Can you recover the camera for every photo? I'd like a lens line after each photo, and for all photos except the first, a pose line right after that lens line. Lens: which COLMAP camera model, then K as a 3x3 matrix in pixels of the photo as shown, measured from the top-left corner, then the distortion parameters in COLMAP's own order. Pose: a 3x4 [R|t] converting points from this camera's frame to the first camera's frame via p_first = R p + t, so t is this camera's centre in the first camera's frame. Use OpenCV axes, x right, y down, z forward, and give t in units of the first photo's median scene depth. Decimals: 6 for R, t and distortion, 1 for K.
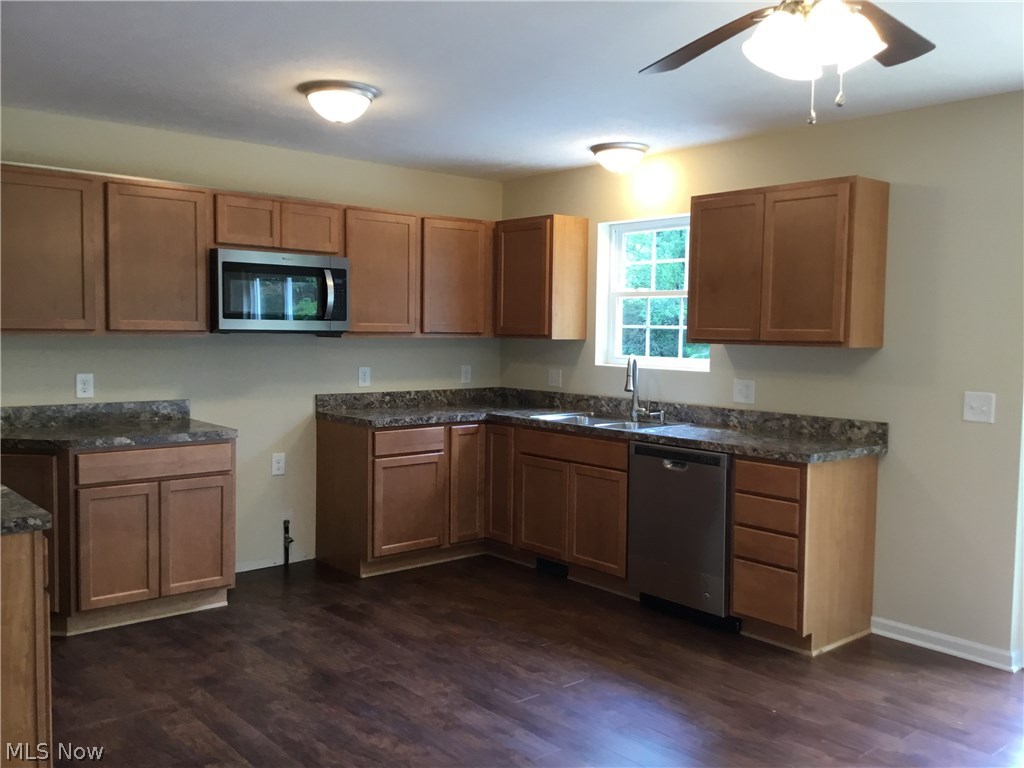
lens RADIAL K [[914.2, 0, 512.0], [0, 914.2, 384.0], [0, 0, 1]] dist [0.131799, -0.227663]
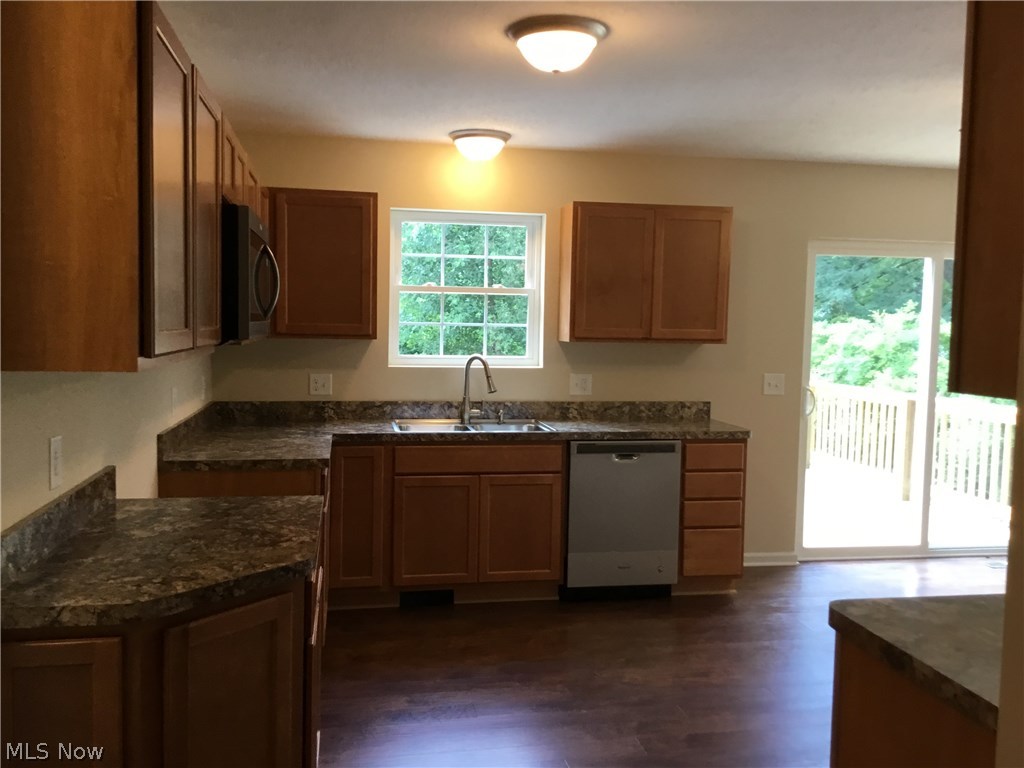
lens RADIAL K [[914.2, 0, 514.1], [0, 914.2, 387.5], [0, 0, 1]] dist [0.121553, -0.227693]
pose [[0.500879, -0.068684, 0.862788, -0.781534], [0.044676, 0.997569, 0.053478, -0.054317], [-0.864364, 0.011760, 0.502730, 0.565545]]
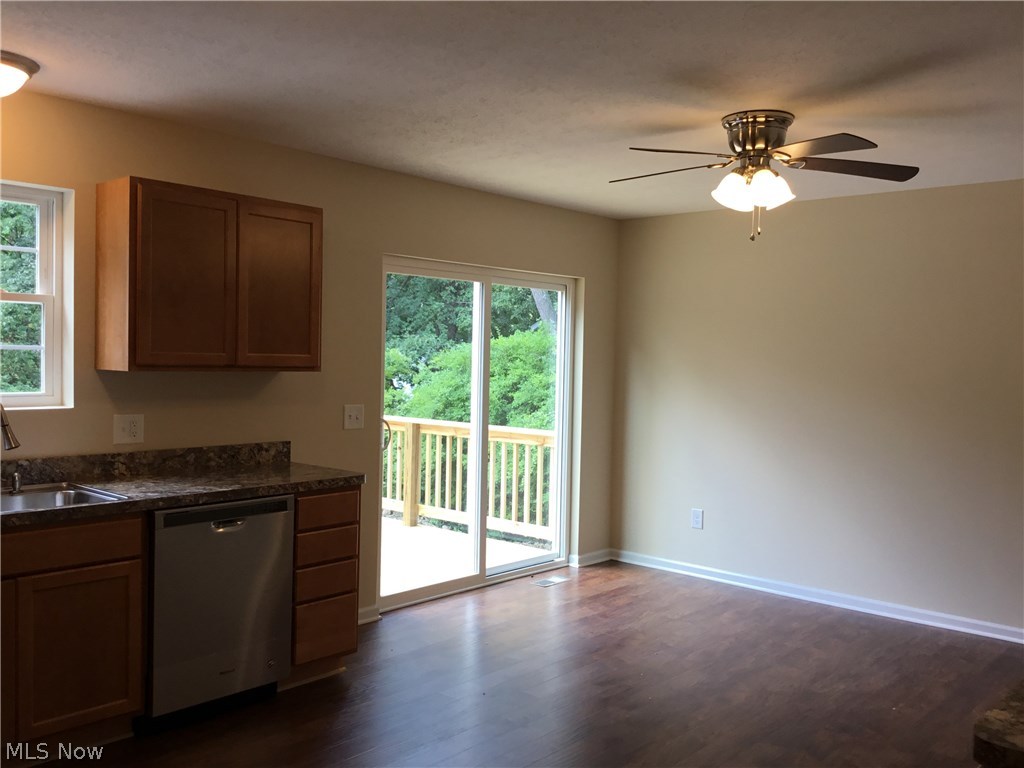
lens RADIAL K [[914.2, 0, 514.1], [0, 914.2, 387.5], [0, 0, 1]] dist [0.121553, -0.227693]
pose [[-0.135433, -0.052879, 0.989374, -0.631092], [0.039017, 0.997516, 0.058655, -0.066788], [-0.990018, 0.046547, -0.133033, 0.837998]]
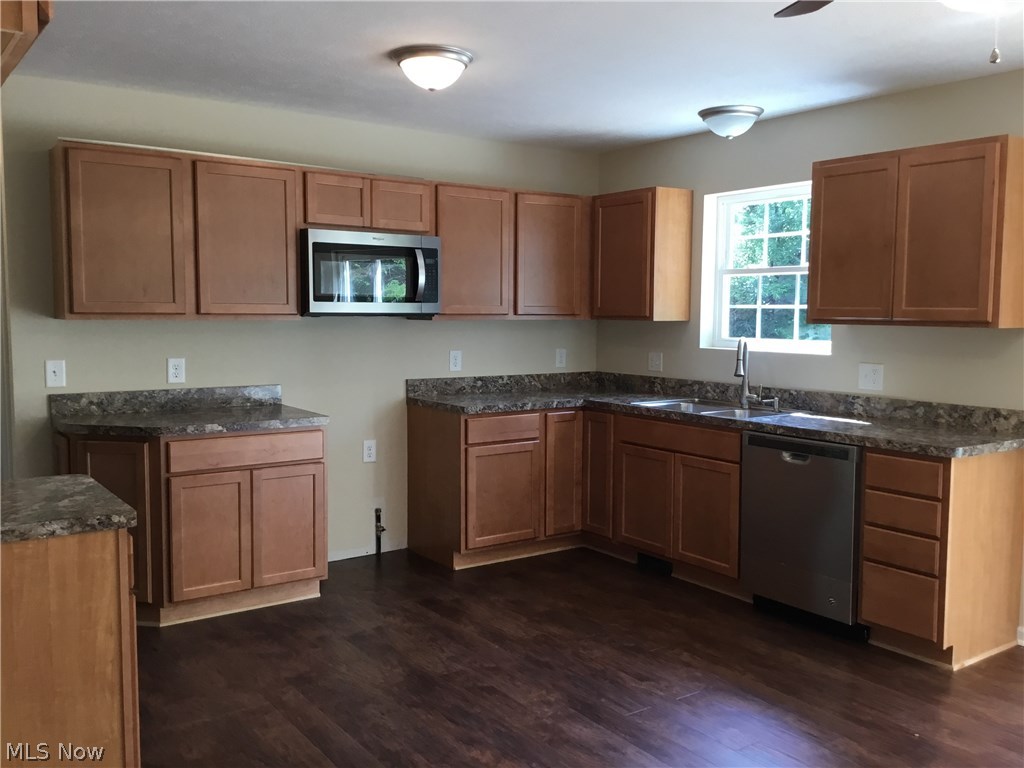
lens RADIAL K [[914.2, 0, 514.1], [0, 914.2, 387.5], [0, 0, 1]] dist [0.121553, -0.227693]
pose [[0.996122, 0.001222, -0.087969, -0.019928], [0.000836, 0.999727, 0.023351, -0.003131], [0.087973, -0.023334, 0.995849, 0.061755]]
